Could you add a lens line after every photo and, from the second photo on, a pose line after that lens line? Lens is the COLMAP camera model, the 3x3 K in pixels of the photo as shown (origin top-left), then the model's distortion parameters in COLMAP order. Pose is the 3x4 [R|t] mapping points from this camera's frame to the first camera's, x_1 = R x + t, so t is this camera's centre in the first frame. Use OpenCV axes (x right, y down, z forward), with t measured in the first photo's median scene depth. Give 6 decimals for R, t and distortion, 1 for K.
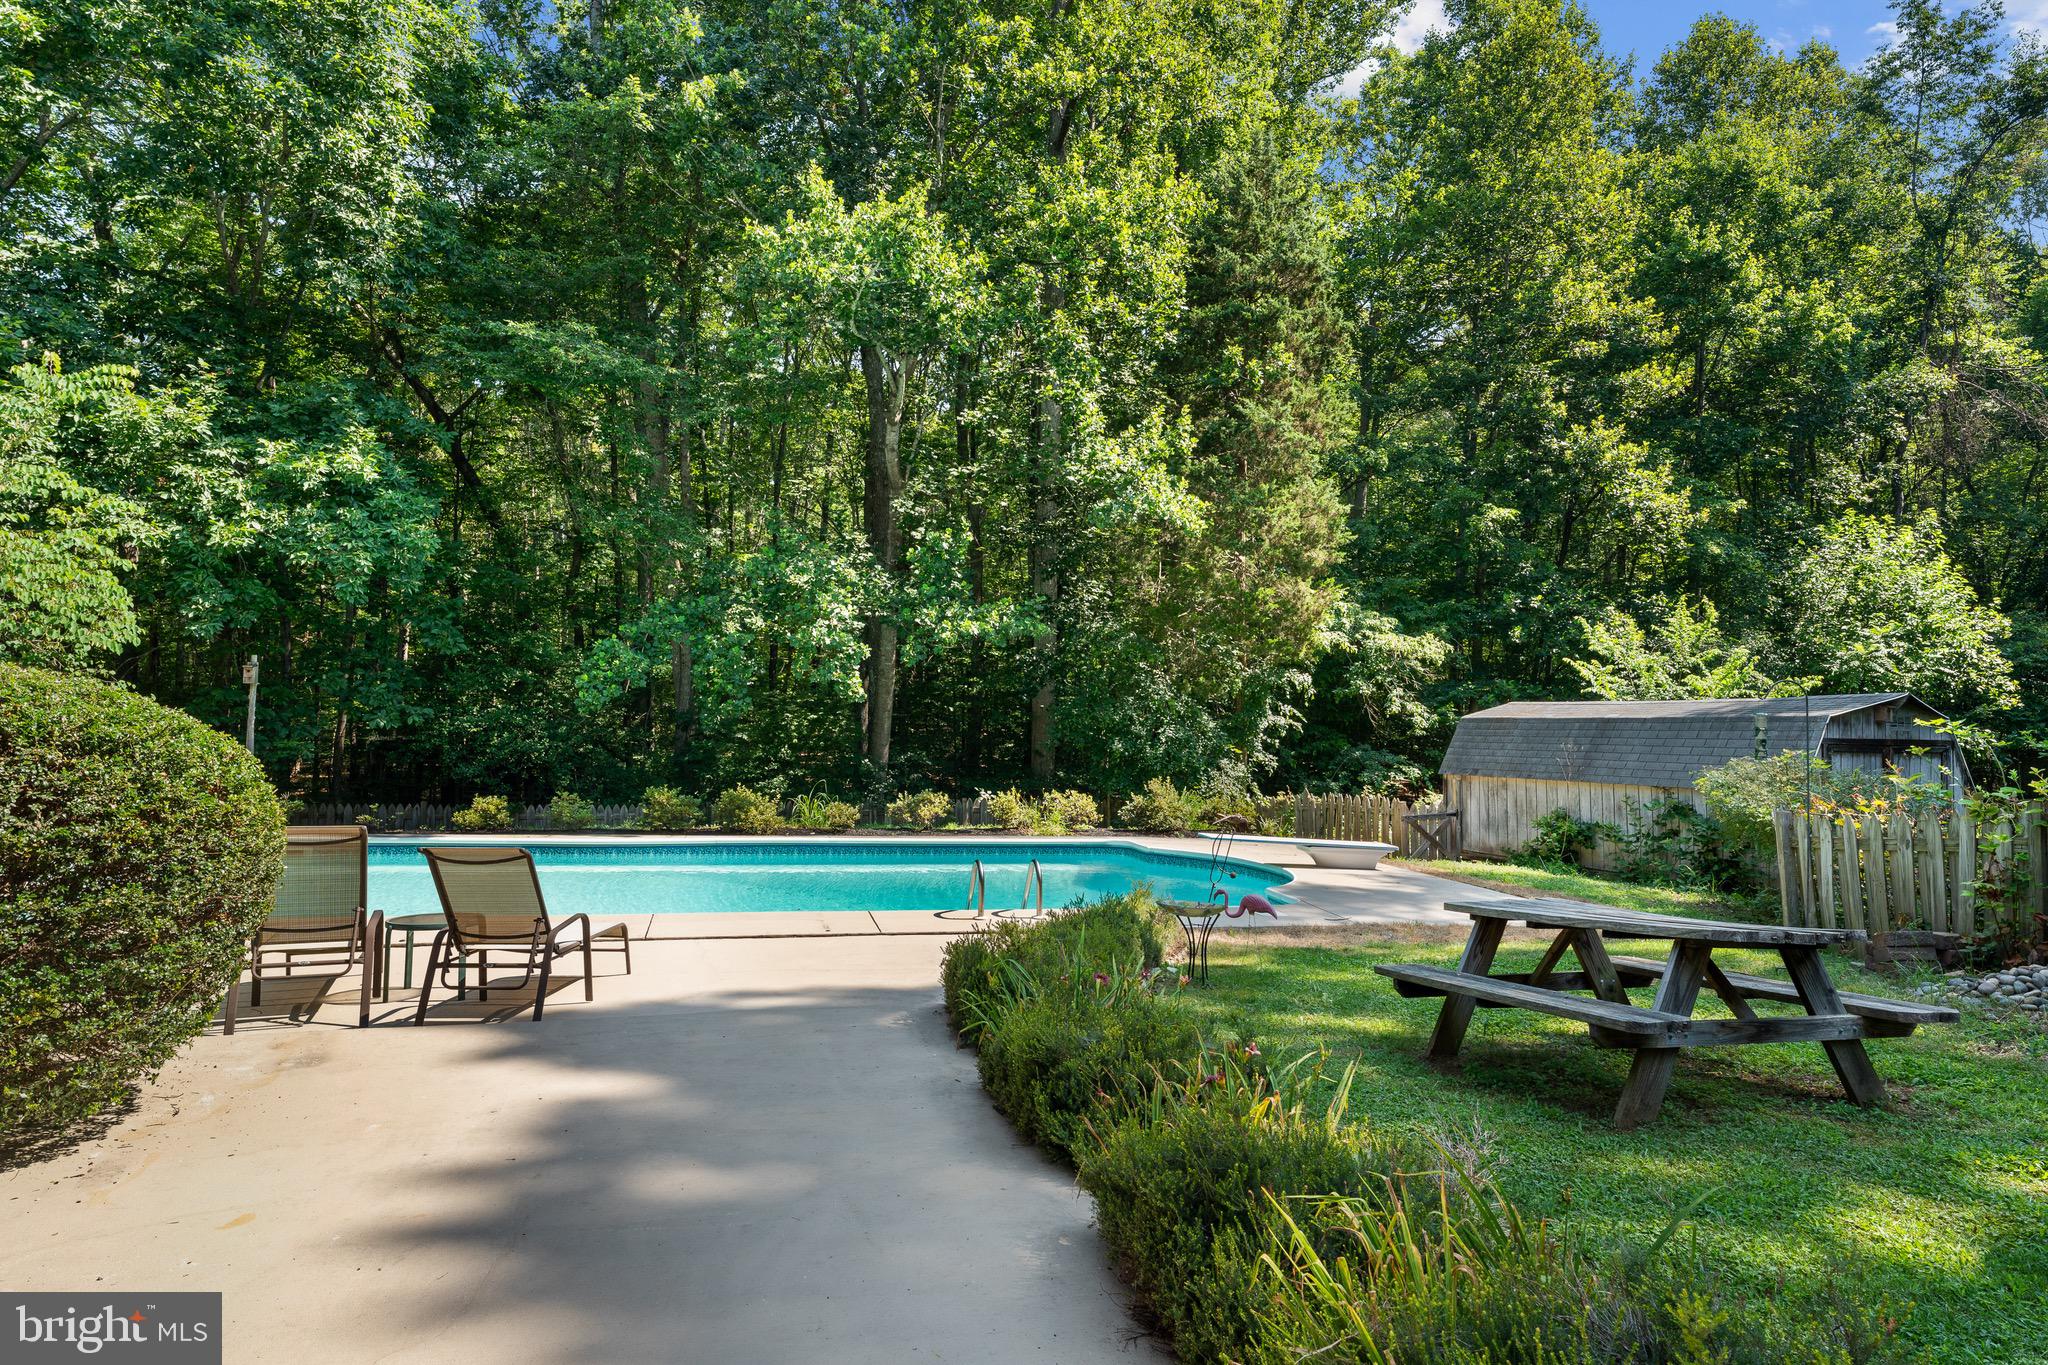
lens RADIAL K [[1172.2, 0, 1024.4], [0, 1172.2, 676.4], [0, 0, 1]] dist [0.007517, -0.003419]
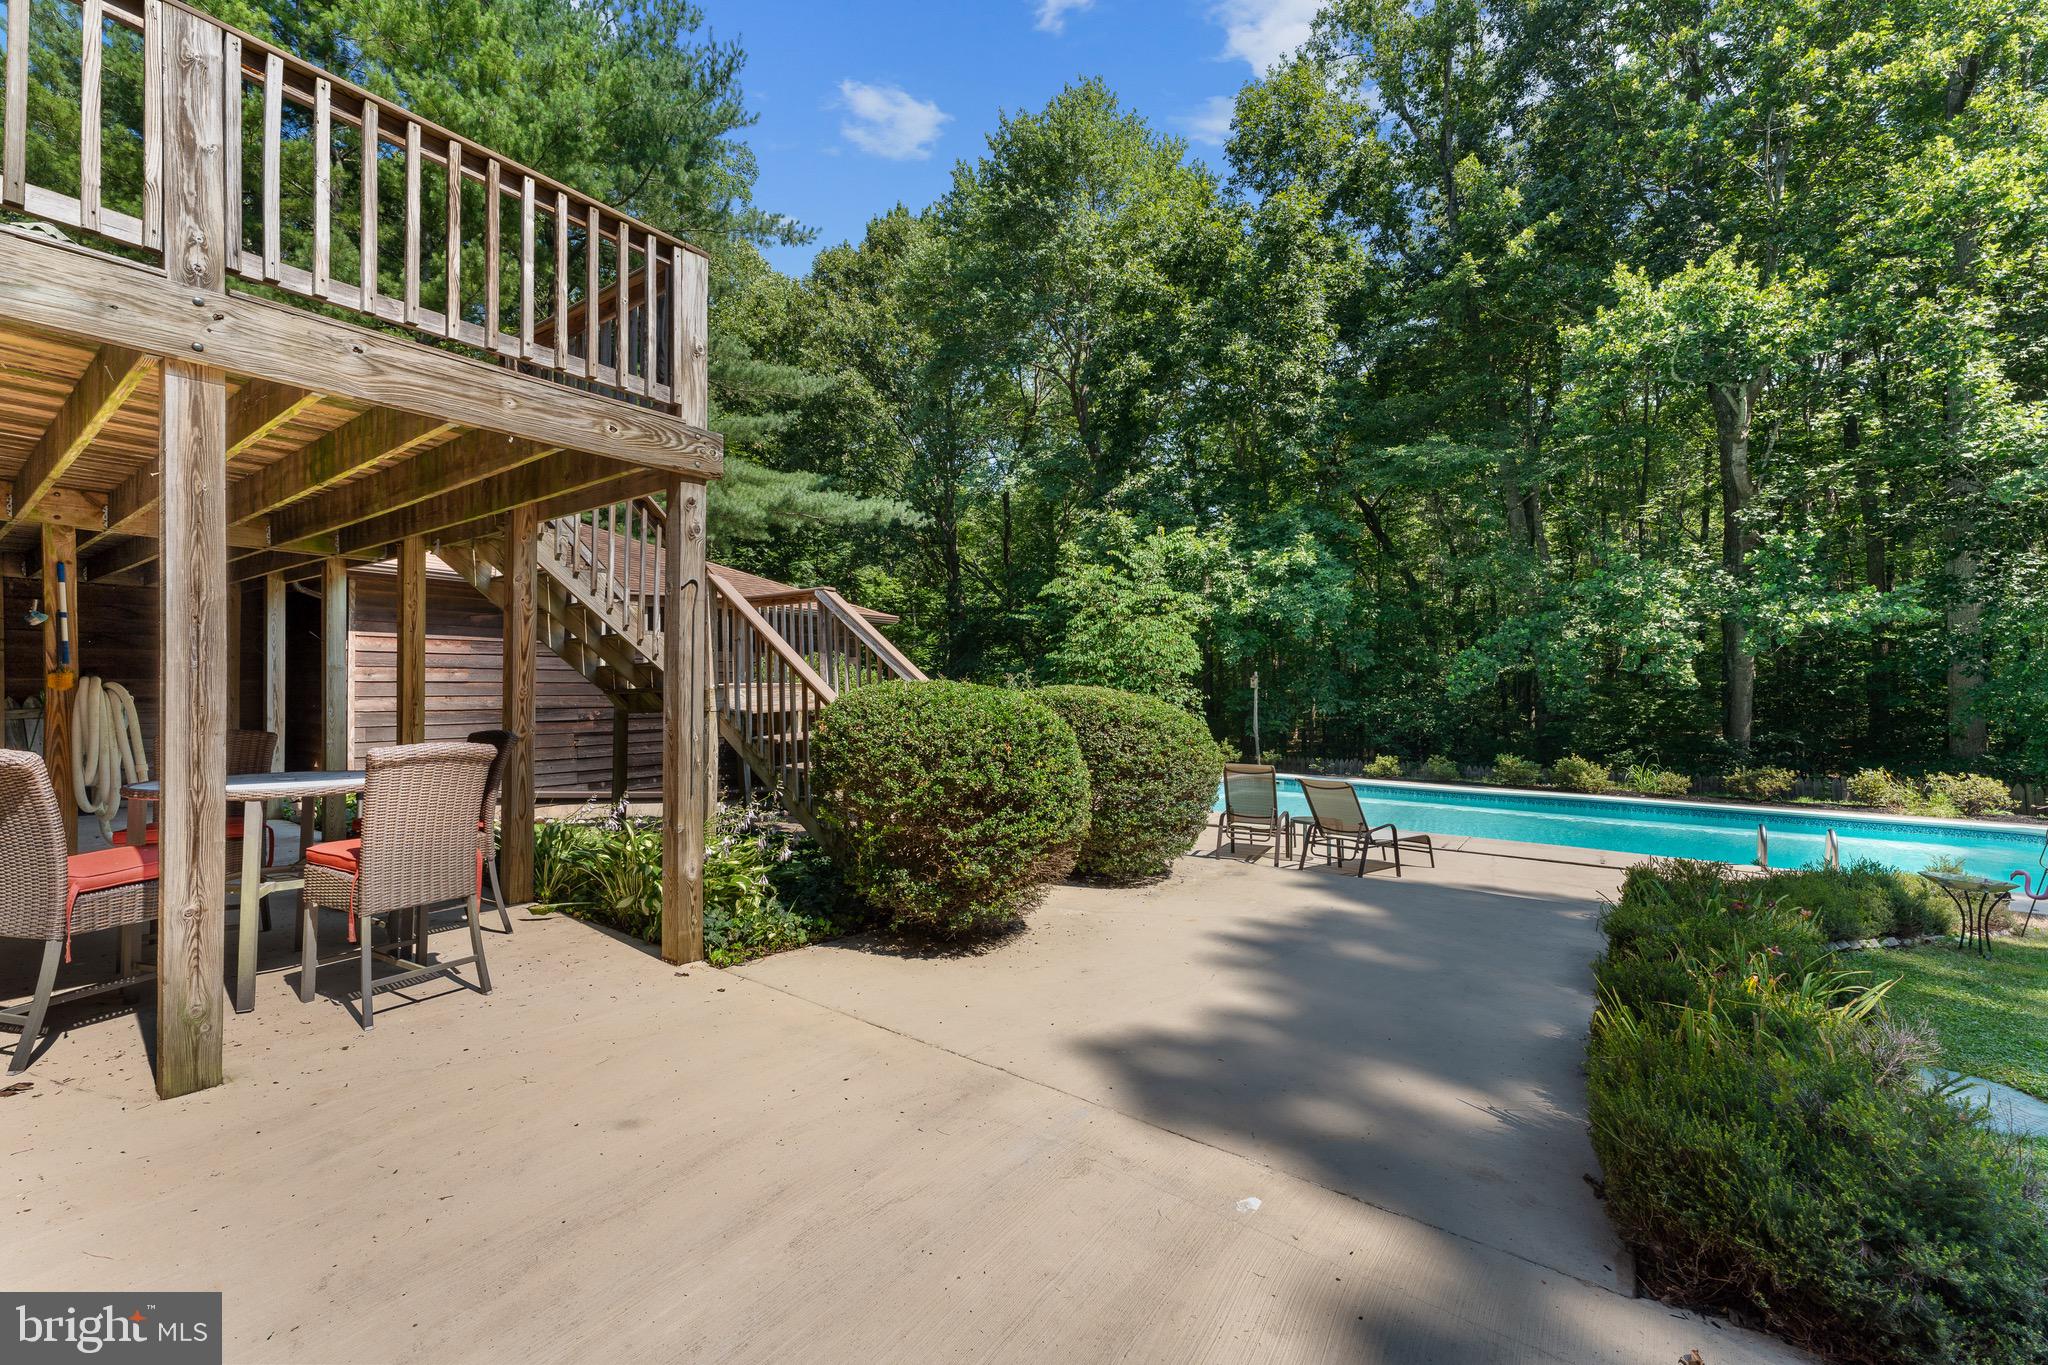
lens RADIAL K [[824.8, 0, 1020.3], [0, 824.8, 681.2], [0, 0, 1]] dist [0.001003, 0.000965]
pose [[0.630018, -0.032238, -0.775911, 0.087483], [0.039275, 0.999182, -0.009625, -0.005740], [0.775586, -0.024410, 0.630769, -0.065981]]
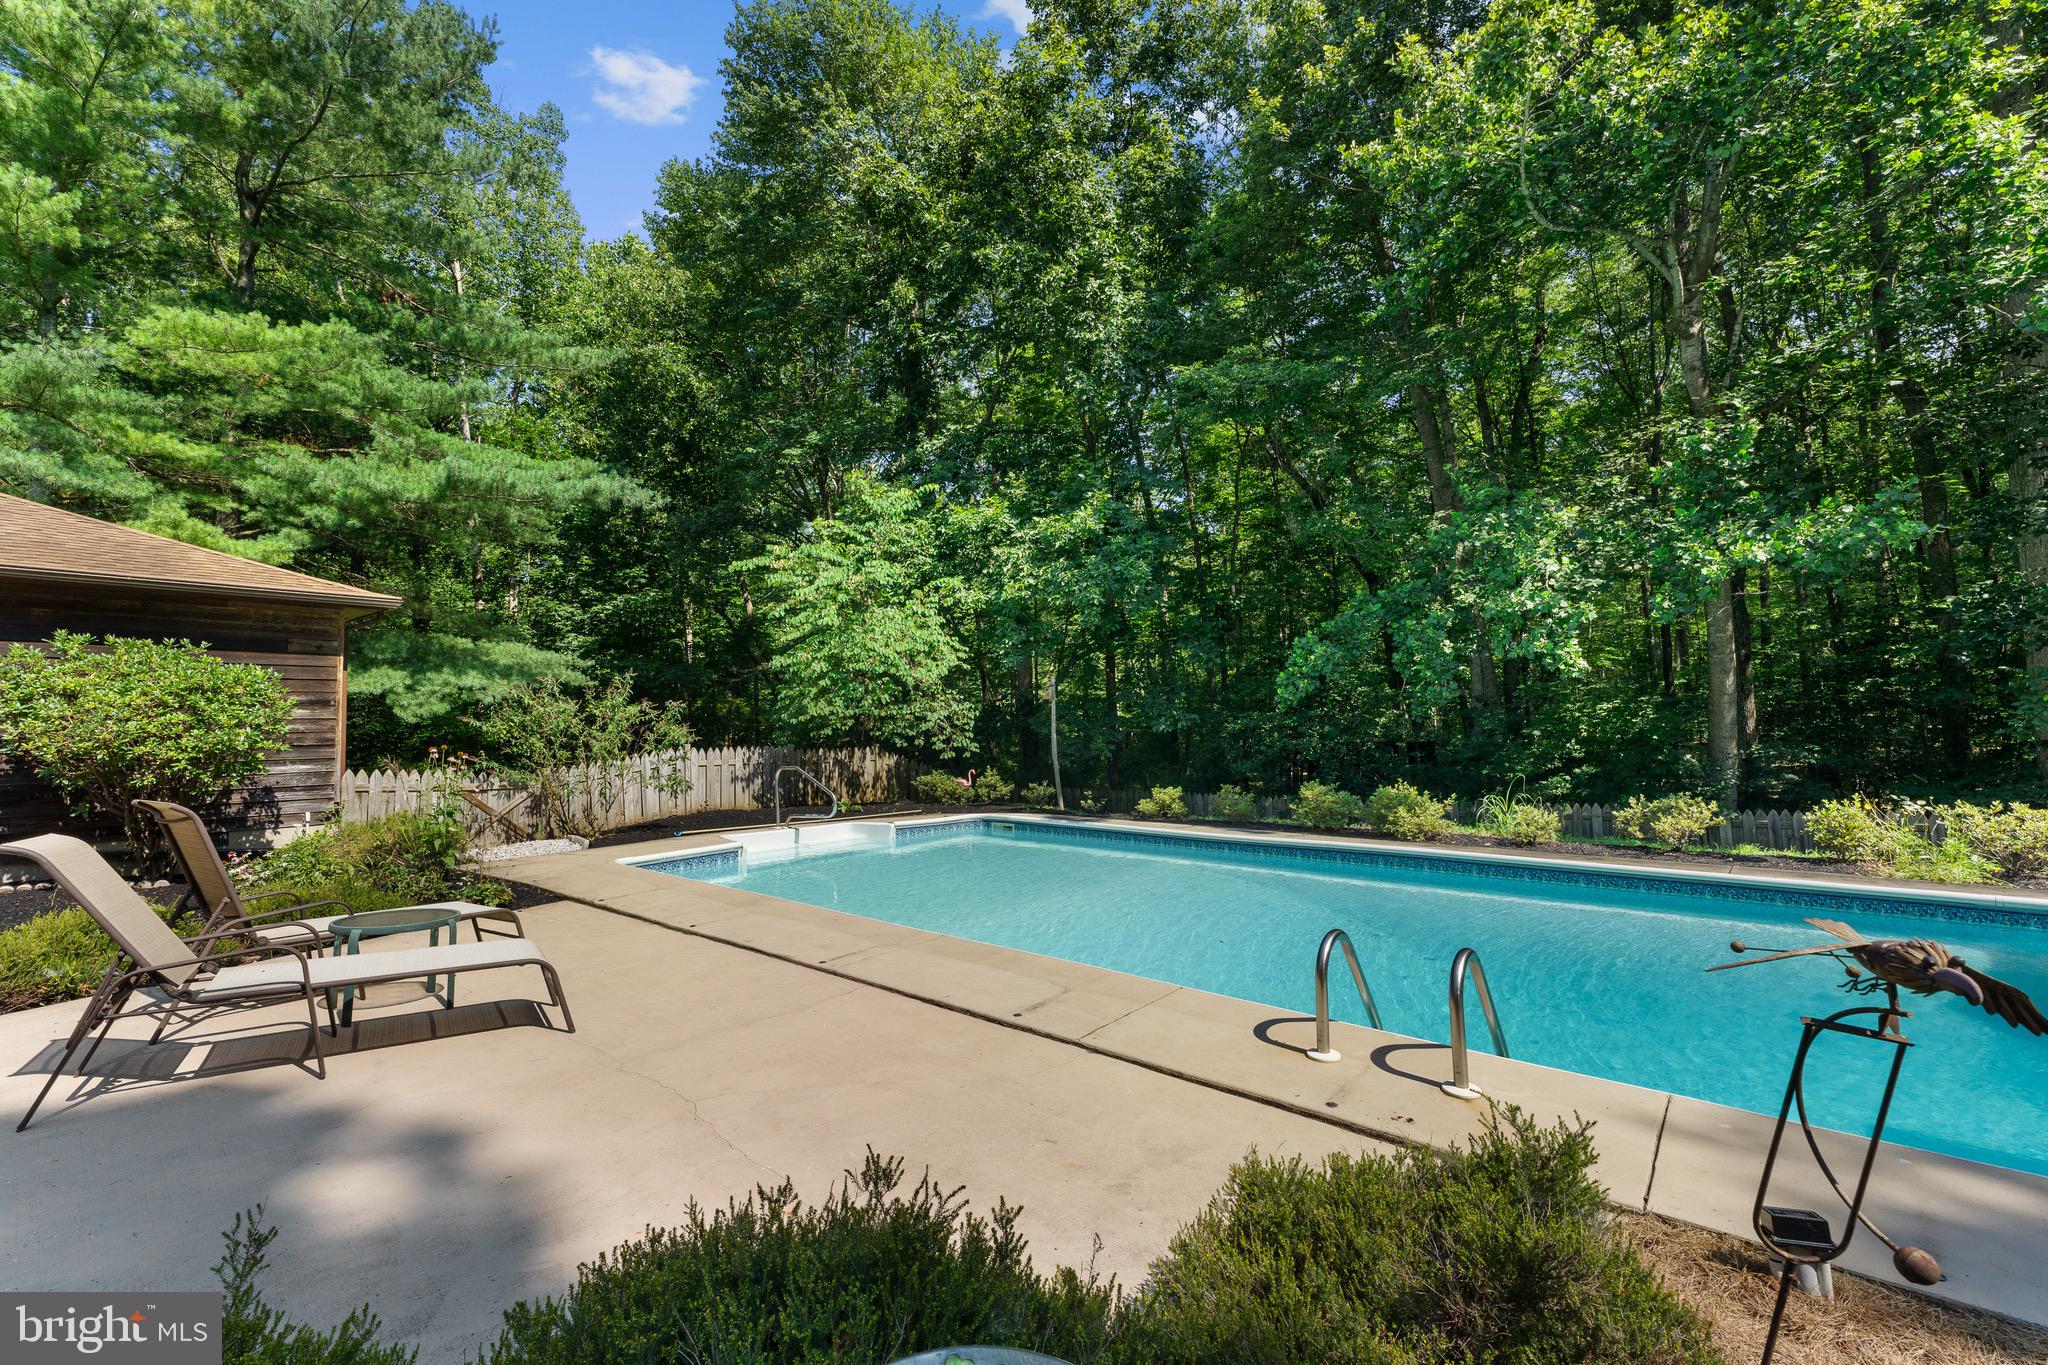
lens RADIAL K [[824.8, 0, 1056.8], [0, 824.8, 675.3], [0, 0, 1]] dist [0.001003, 0.000965]
pose [[0.582187, -0.087400, -0.808344, 0.107572], [0.057174, 0.996145, -0.066528, 0.040488], [0.811042, -0.007484, 0.584940, 0.437756]]
